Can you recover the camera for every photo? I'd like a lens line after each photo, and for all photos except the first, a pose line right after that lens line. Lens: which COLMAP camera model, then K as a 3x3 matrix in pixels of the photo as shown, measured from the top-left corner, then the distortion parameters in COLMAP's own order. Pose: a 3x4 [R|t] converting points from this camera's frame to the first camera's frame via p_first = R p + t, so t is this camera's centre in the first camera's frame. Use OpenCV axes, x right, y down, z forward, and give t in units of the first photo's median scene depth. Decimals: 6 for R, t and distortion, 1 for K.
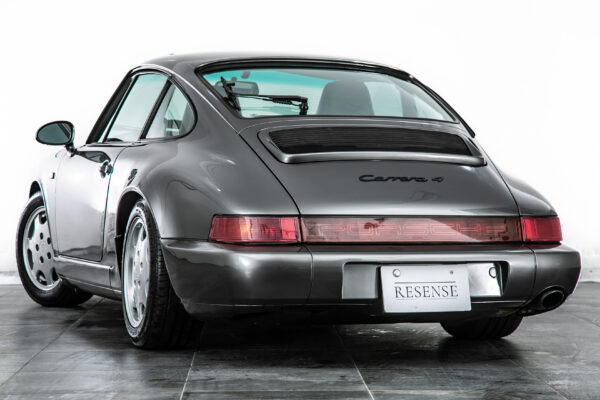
lens RADIAL K [[1813.3, 0, 299.9], [0, 1813.3, 202.1], [0, 0, 1]] dist [0.257287, 0.000000]
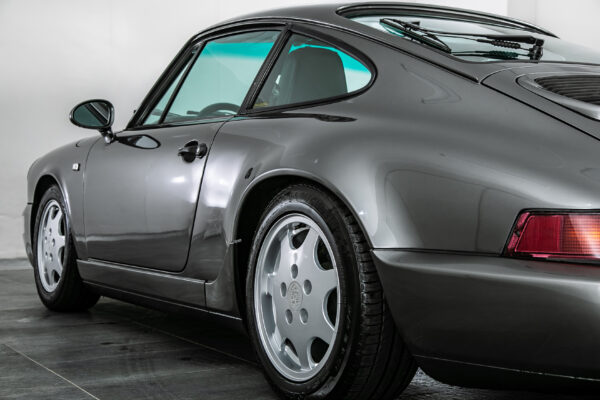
lens RADIAL K [[940.8, 0, 300.2], [0, 940.8, 195.5], [0, 0, 1]] dist [0.057757, 0.000000]
pose [[0.974832, -0.006097, 0.222856, -0.138582], [0.007893, 0.999943, -0.007173, 0.003105], [-0.222800, 0.008751, 0.974825, 0.561985]]
